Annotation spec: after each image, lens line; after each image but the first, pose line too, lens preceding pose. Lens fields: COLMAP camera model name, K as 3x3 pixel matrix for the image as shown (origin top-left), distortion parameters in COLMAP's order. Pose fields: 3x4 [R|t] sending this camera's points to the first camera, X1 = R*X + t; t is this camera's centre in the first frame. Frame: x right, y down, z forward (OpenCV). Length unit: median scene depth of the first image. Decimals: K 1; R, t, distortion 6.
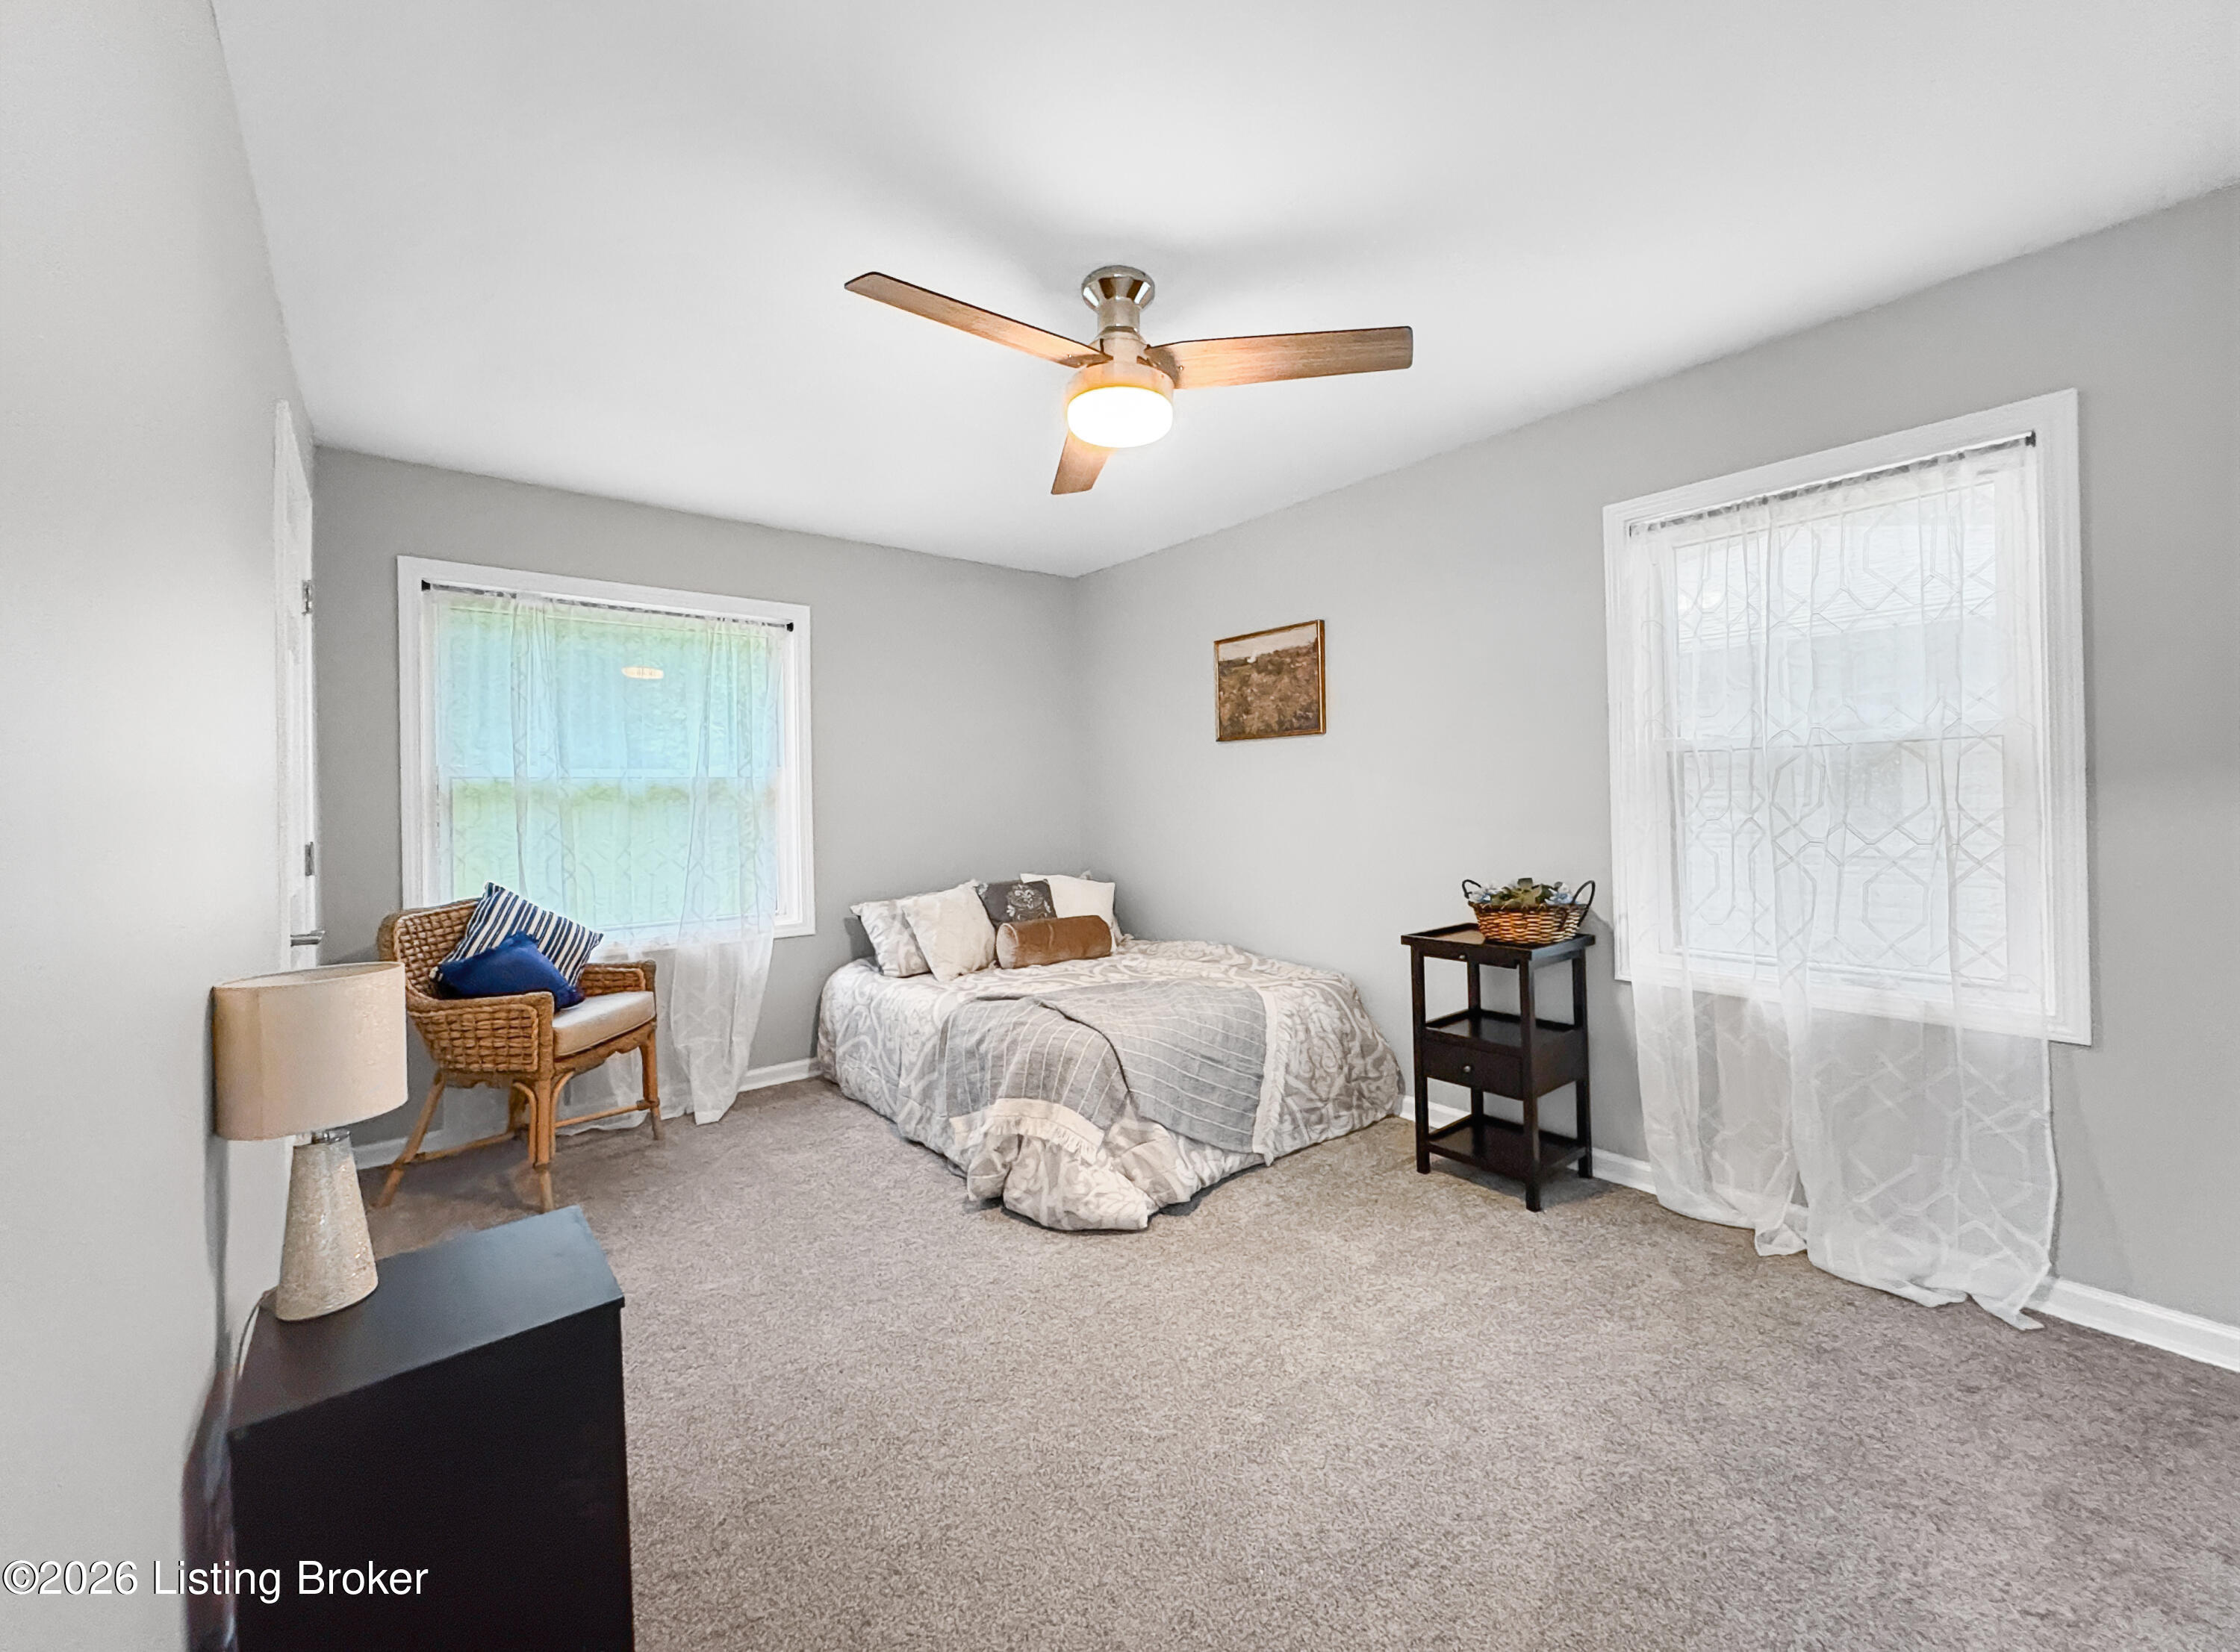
lens RADIAL K [[920.4, 0, 1123.3], [0, 920.4, 798.8], [0, 0, 1]] dist [0.000302, 0.000049]
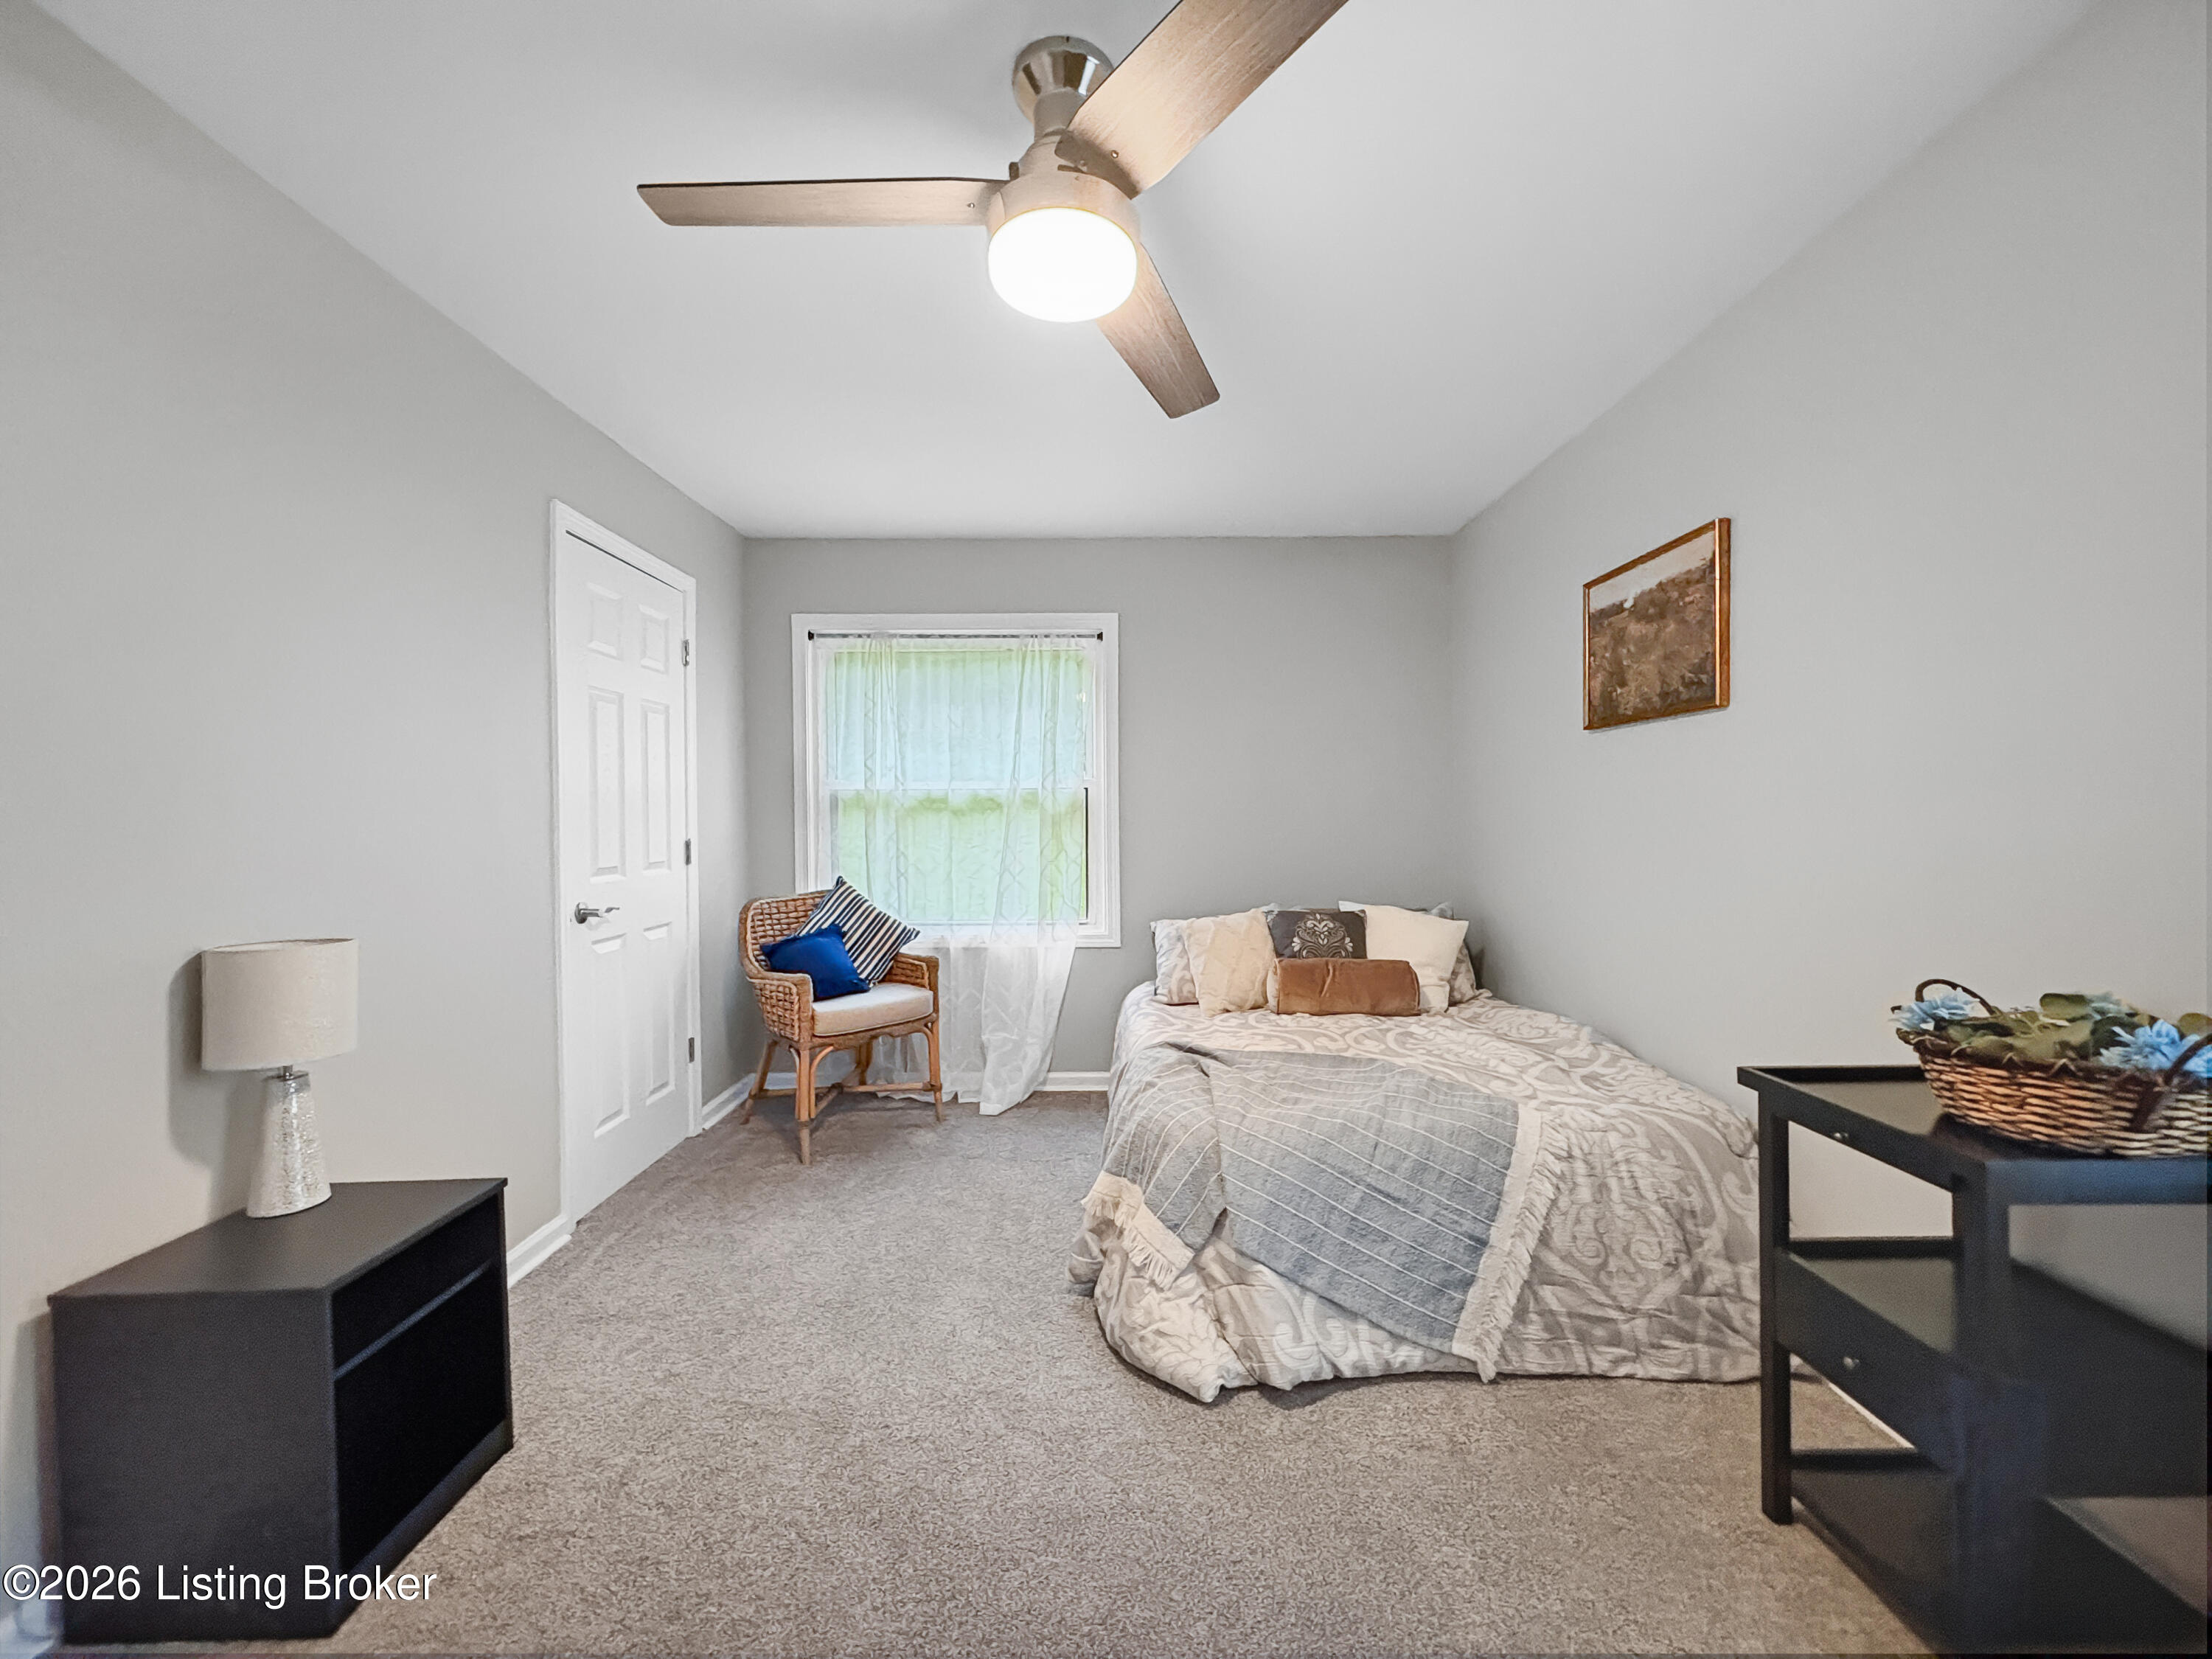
lens RADIAL K [[880.3, 0, 1106.0], [0, 880.3, 829.5], [0, 0, 1]] dist [0.001356, 0.000217]
pose [[0.772081, 0.020967, -0.635178, 0.314452], [-0.007487, 0.999686, 0.023898, -0.001324], [0.635480, -0.013696, 0.771996, 0.335356]]
